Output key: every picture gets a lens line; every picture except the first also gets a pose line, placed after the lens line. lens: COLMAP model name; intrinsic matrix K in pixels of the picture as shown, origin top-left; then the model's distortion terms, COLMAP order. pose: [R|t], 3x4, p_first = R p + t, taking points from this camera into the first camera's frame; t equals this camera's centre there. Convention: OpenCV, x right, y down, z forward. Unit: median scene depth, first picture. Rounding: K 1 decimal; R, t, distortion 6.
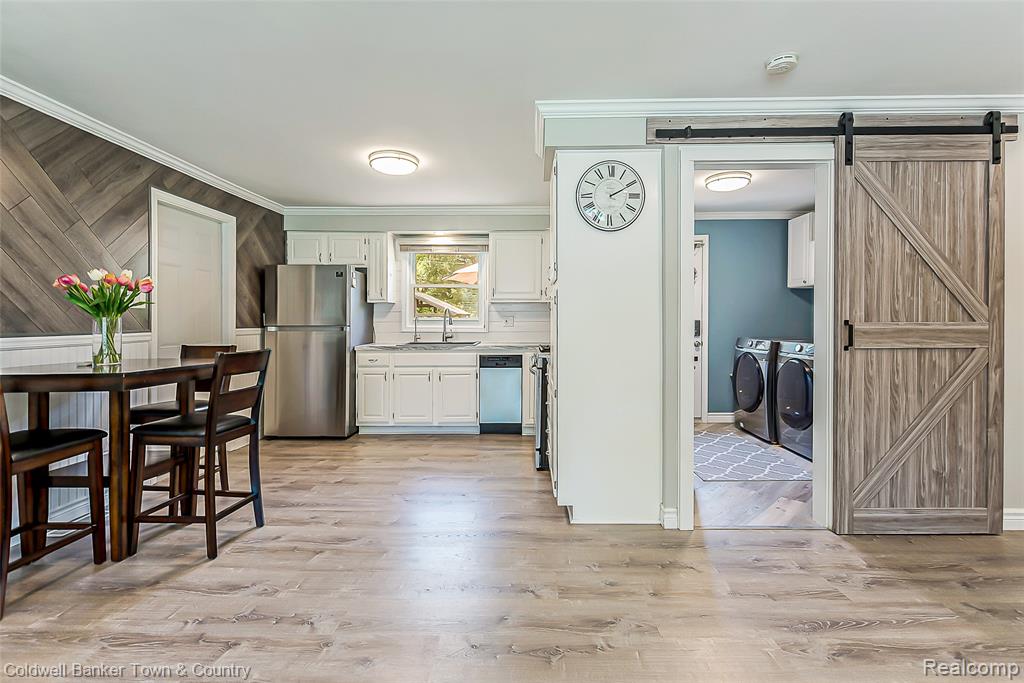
lens RADIAL K [[453.3, 0, 518.3], [0, 453.3, 319.0], [0, 0, 1]] dist [-0.000309, -0.003233]
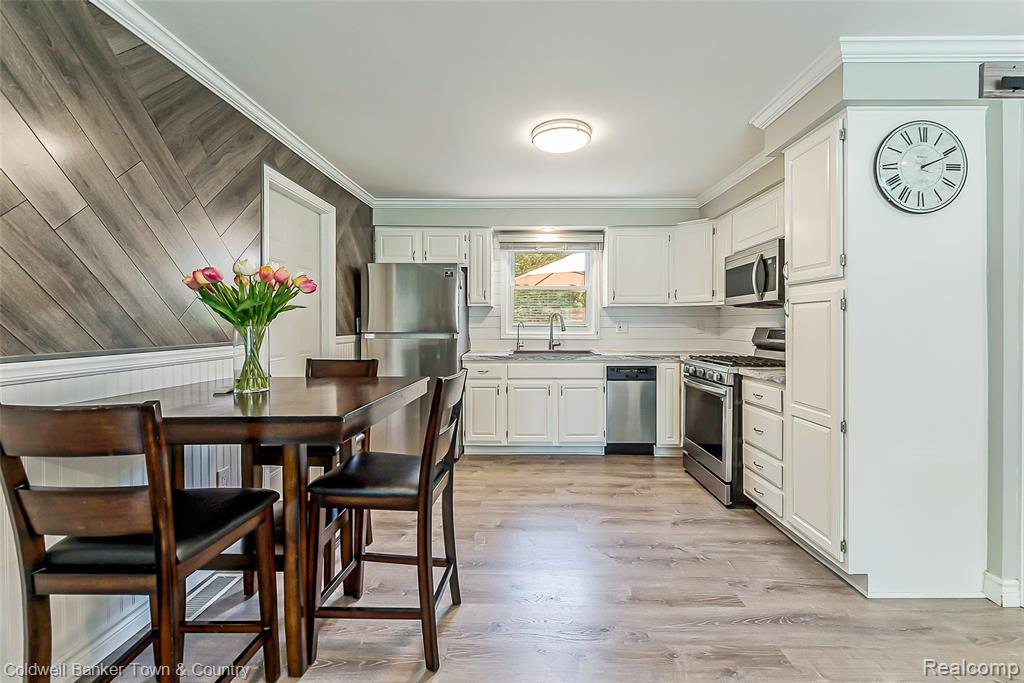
lens RADIAL K [[427.7, 0, 513.6], [0, 427.7, 322.1], [0, 0, 1]] dist [-0.003098, -0.000865]
pose [[0.999874, 0.001385, 0.015802, -0.377774], [-0.001402, 0.999998, 0.001077, -0.008832], [-0.015801, -0.001099, 0.999875, 0.227766]]
